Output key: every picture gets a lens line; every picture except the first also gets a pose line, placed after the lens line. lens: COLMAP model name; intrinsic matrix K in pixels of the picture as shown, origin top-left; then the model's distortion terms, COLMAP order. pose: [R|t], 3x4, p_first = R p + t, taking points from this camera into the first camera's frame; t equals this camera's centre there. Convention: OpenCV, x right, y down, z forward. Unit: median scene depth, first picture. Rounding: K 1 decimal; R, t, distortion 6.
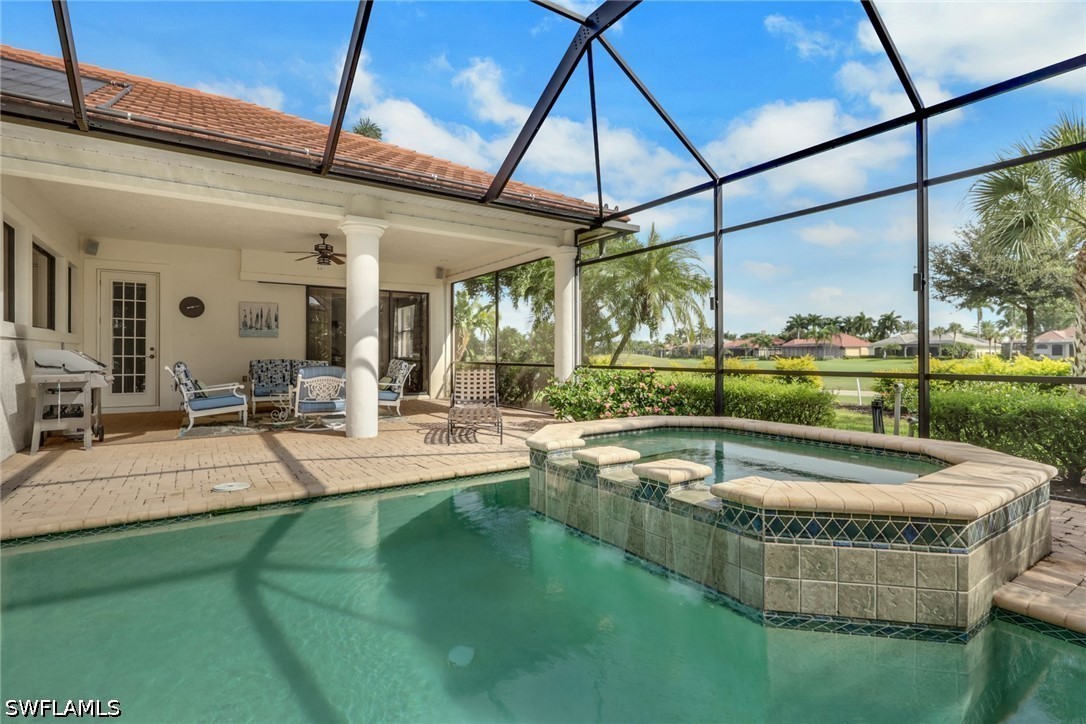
lens RADIAL K [[518.1, 0, 535.7], [0, 518.1, 354.8], [0, 0, 1]] dist [0.000583, -0.000472]
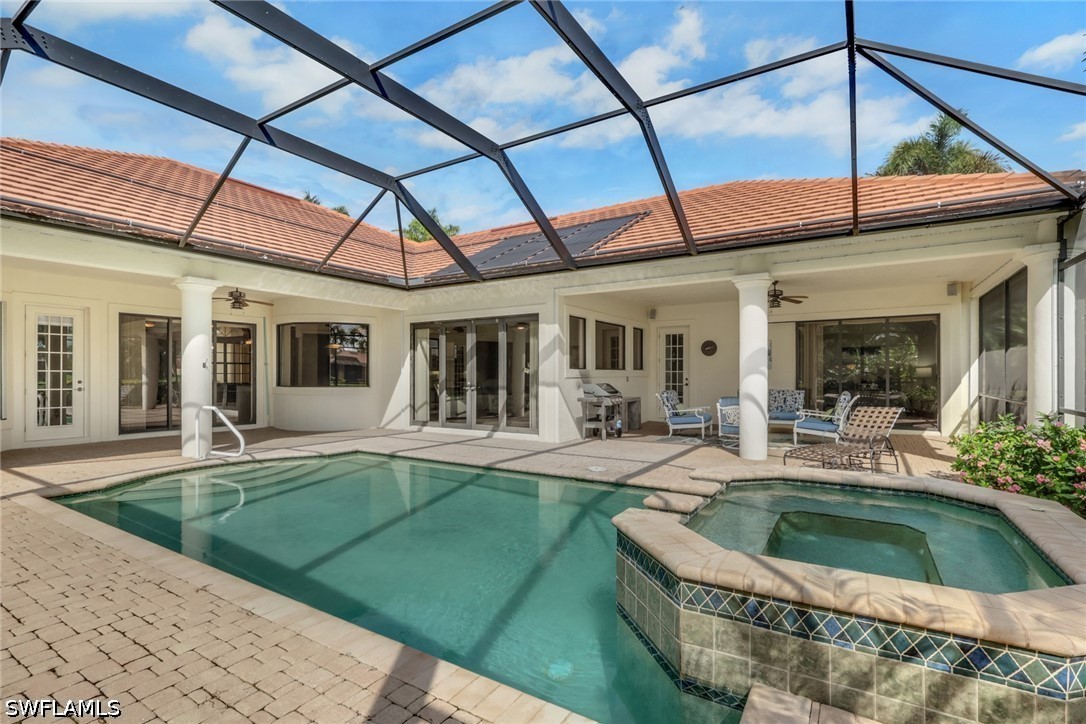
lens RADIAL K [[507.4, 0, 539.5], [0, 507.4, 374.3], [0, 0, 1]] dist [-0.000041, 0.000214]
pose [[0.405091, -0.000309, -0.914276, 0.424493], [0.002656, 0.999996, 0.000839, -0.029631], [0.914272, -0.002768, 0.405091, 0.069875]]
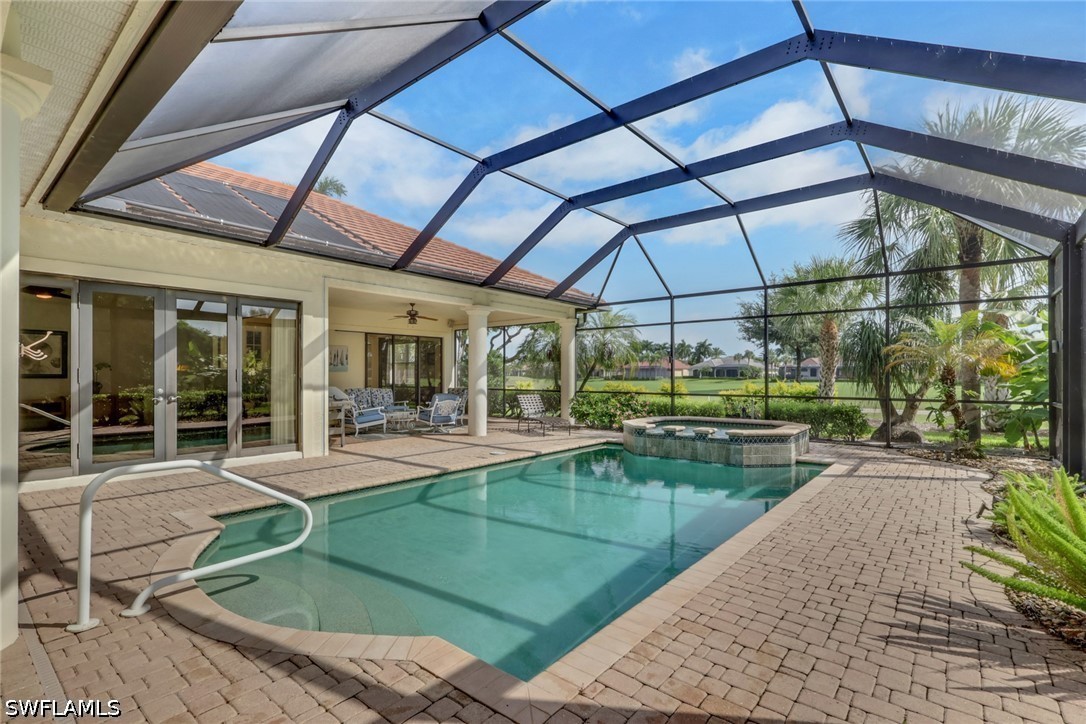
lens RADIAL K [[507.4, 0, 539.5], [0, 507.4, 374.3], [0, 0, 1]] dist [-0.000041, 0.000214]
pose [[0.957252, -0.000063, 0.289255, -0.499564], [0.000240, 1.000000, -0.000578, -0.031493], [-0.289255, 0.000623, 0.957252, -0.503667]]
